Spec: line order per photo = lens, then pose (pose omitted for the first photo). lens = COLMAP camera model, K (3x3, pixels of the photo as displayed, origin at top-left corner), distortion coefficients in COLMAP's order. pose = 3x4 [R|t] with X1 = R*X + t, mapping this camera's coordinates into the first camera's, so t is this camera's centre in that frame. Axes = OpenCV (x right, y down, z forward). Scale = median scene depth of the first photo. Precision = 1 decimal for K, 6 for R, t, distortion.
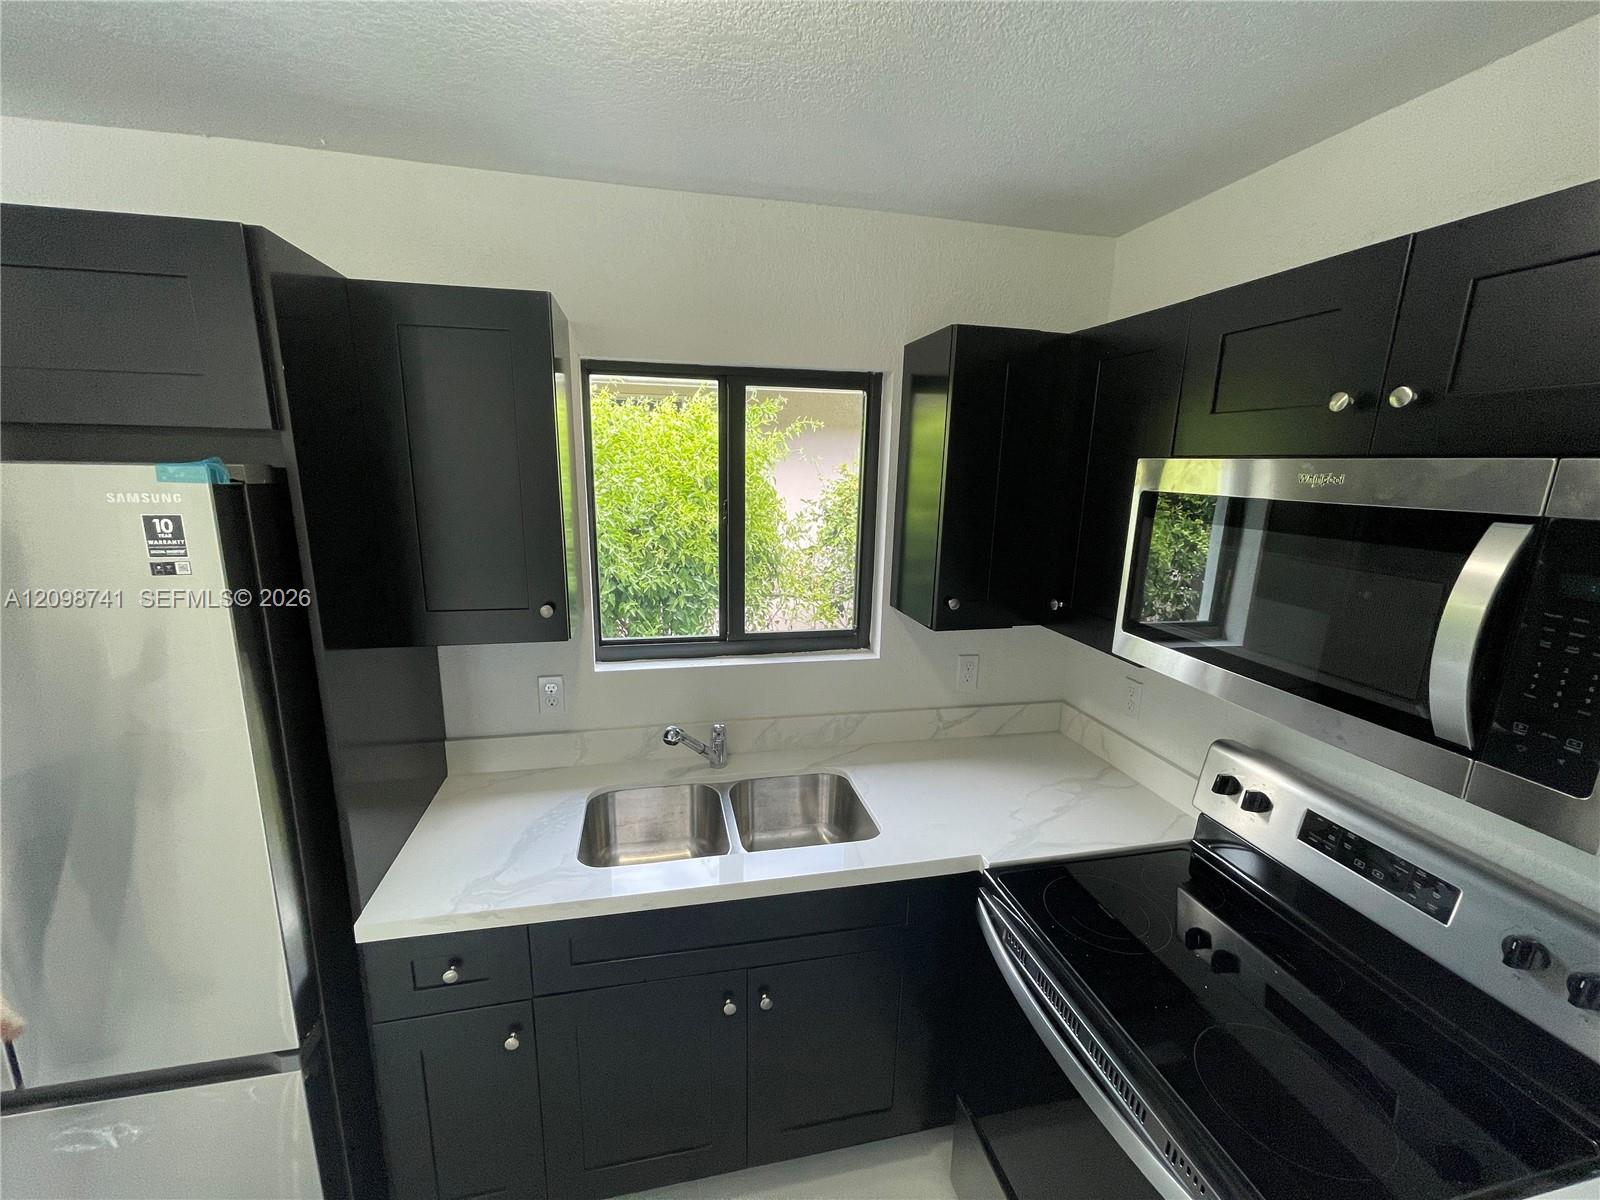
lens RADIAL K [[663.9, 0, 800.0], [0, 663.9, 600.0], [0, 0, 1]] dist [-0.001909, -0.000486]
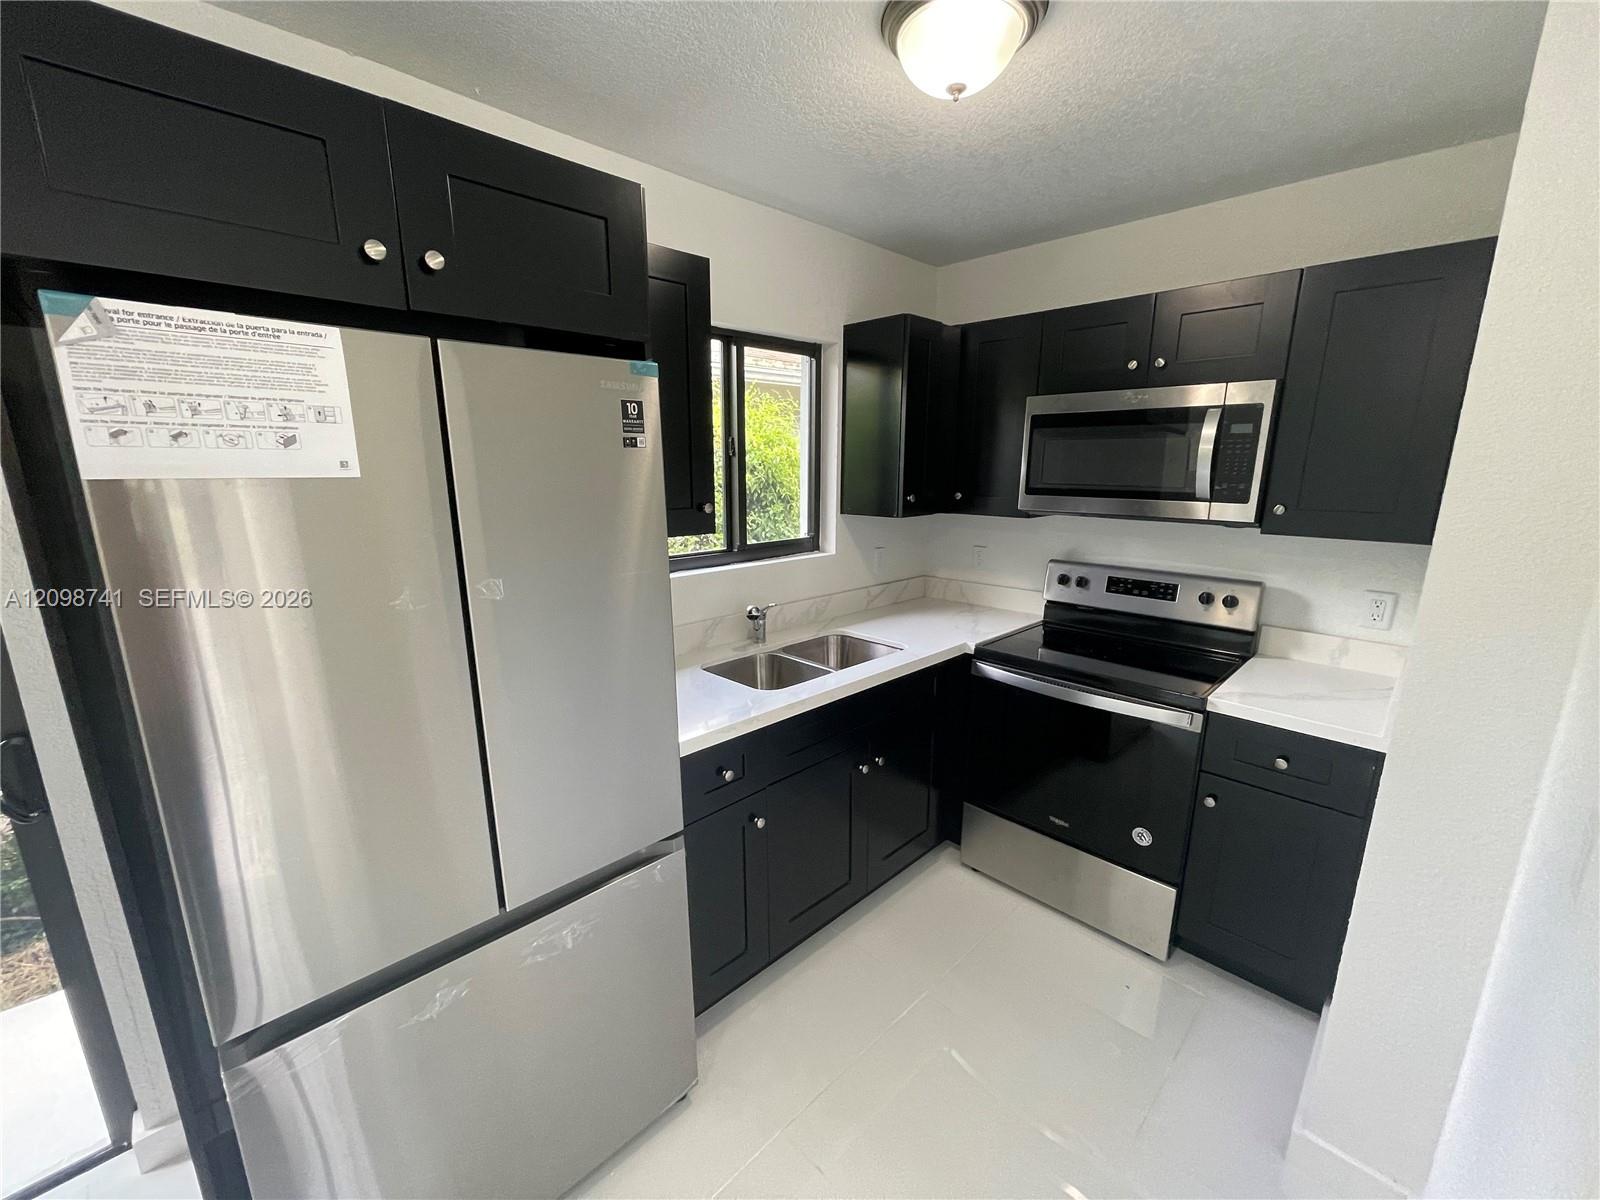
lens RADIAL K [[650.1, 0, 795.6], [0, 650.1, 607.8], [0, 0, 1]] dist [-0.000556, -0.000176]
pose [[0.847643, -0.137068, 0.512556, -1.047160], [0.130398, 0.990242, 0.049164, 0.192144], [-0.514294, 0.025163, 0.857245, -0.192272]]
